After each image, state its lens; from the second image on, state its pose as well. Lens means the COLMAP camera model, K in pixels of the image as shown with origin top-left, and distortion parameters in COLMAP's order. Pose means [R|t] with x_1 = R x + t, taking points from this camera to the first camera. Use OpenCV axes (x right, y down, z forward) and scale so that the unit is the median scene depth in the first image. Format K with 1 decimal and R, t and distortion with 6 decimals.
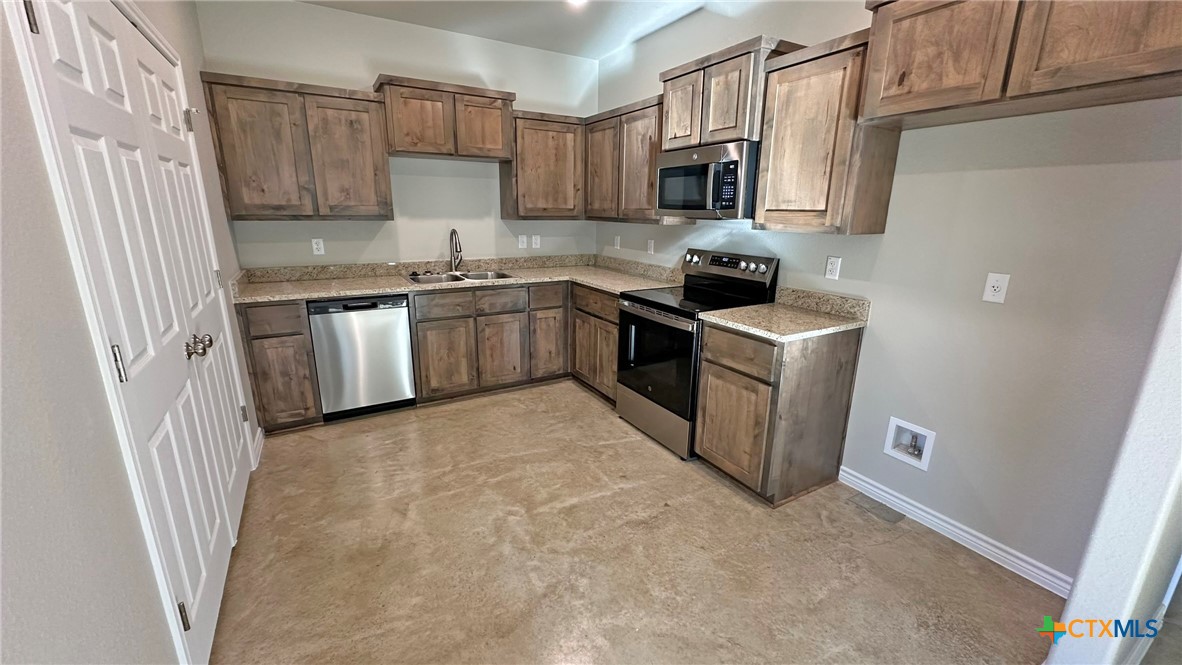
lens RADIAL K [[470.0, 0, 587.4], [0, 470.0, 333.5], [0, 0, 1]] dist [0.003816, 0.000204]
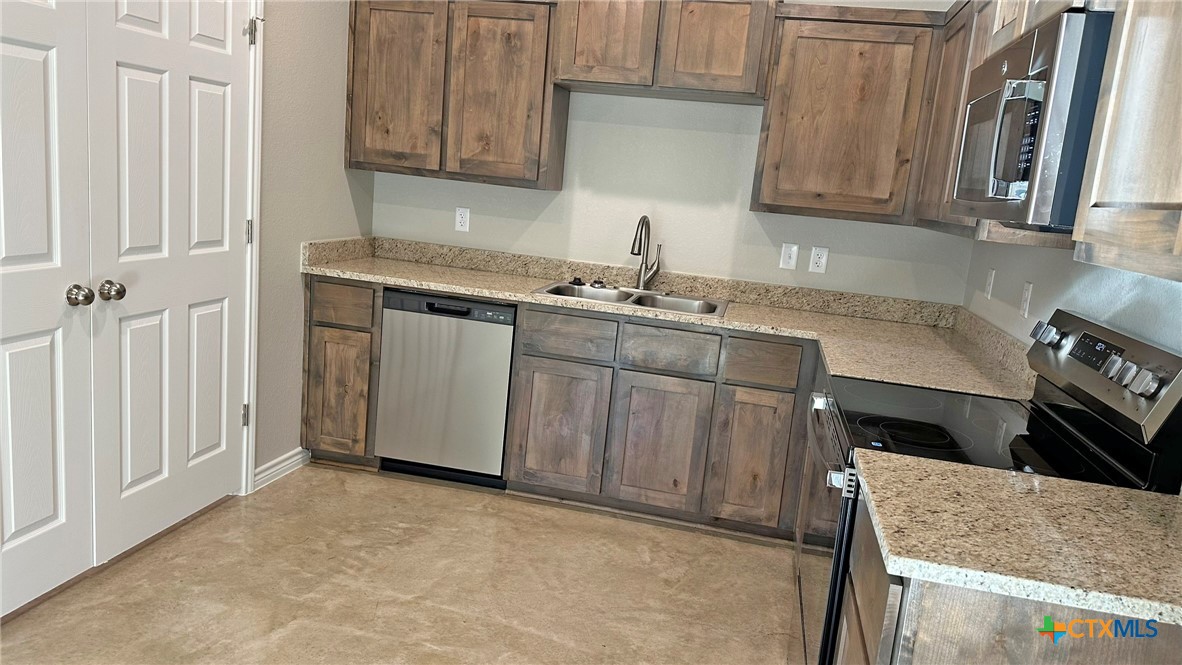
lens RADIAL K [[820.5, 0, 594.1], [0, 820.5, 331.9], [0, 0, 1]] dist [0.085971, -0.005860]
pose [[0.745811, 0.180964, -0.641107, 0.378248], [-0.256540, 0.966192, -0.025712, -0.047825], [0.614779, 0.183645, 0.767021, 0.243313]]
